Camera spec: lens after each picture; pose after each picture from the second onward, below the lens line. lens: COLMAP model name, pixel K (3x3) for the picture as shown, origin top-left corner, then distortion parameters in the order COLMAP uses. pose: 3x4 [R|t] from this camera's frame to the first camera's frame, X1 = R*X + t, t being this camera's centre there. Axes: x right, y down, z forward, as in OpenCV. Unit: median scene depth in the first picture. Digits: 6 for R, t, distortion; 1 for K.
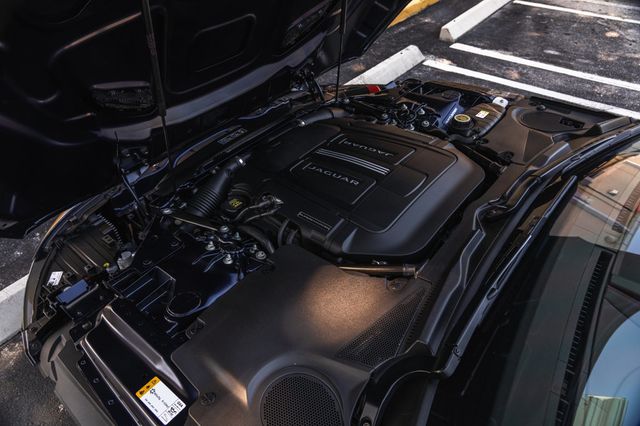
lens RADIAL K [[432.4, 0, 320.0], [0, 432.4, 213.0], [0, 0, 1]] dist [-0.022365, 0.000868]
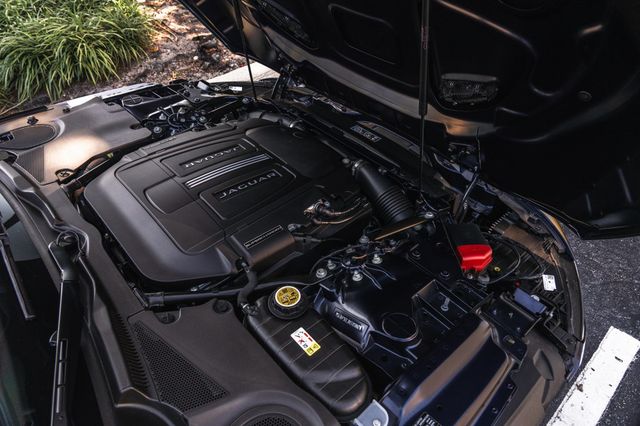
lens RADIAL K [[432.4, 0, 320.0], [0, 432.4, 213.0], [0, 0, 1]] dist [-0.022365, 0.000868]
pose [[-0.177346, 0.671914, -0.719083, 0.715085], [-0.627447, 0.485714, 0.608599, -0.709565], [0.758195, 0.559118, 0.335451, 0.830442]]
